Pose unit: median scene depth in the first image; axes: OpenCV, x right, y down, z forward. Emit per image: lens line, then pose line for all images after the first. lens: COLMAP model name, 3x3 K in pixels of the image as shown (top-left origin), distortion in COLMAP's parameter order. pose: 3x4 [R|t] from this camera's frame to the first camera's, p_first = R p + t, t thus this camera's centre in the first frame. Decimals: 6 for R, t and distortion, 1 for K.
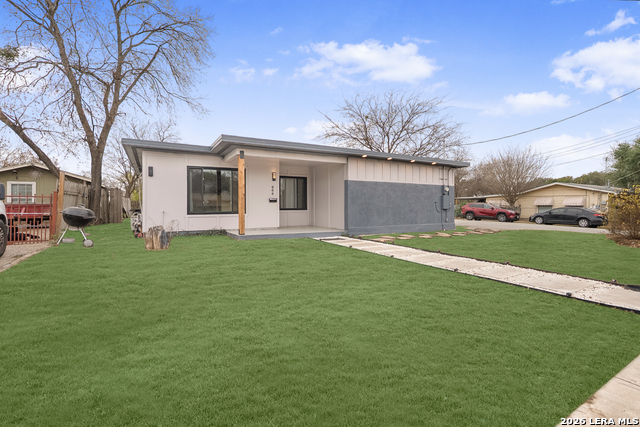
lens RADIAL K [[295.0, 0, 319.5], [0, 295.0, 203.2], [0, 0, 1]] dist [-0.001613, -0.000159]
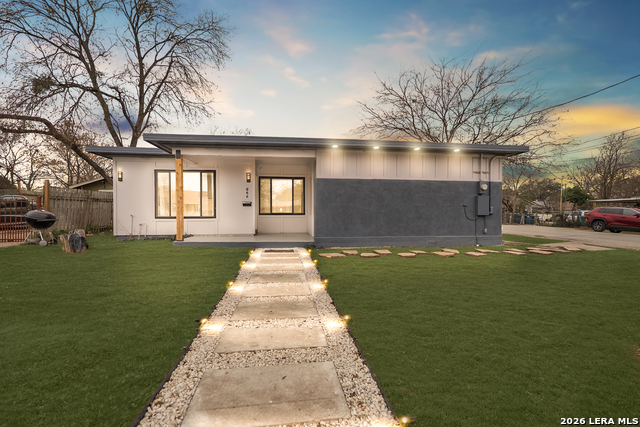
lens RADIAL K [[299.0, 0, 320.0], [0, 299.0, 213.5], [0, 0, 1]] dist [0.000577, 0.000070]
pose [[0.928388, 0.007313, -0.371539, 0.349320], [0.000047, 0.999804, 0.019795, 0.001115], [0.371611, -0.018395, 0.928206, 0.210434]]
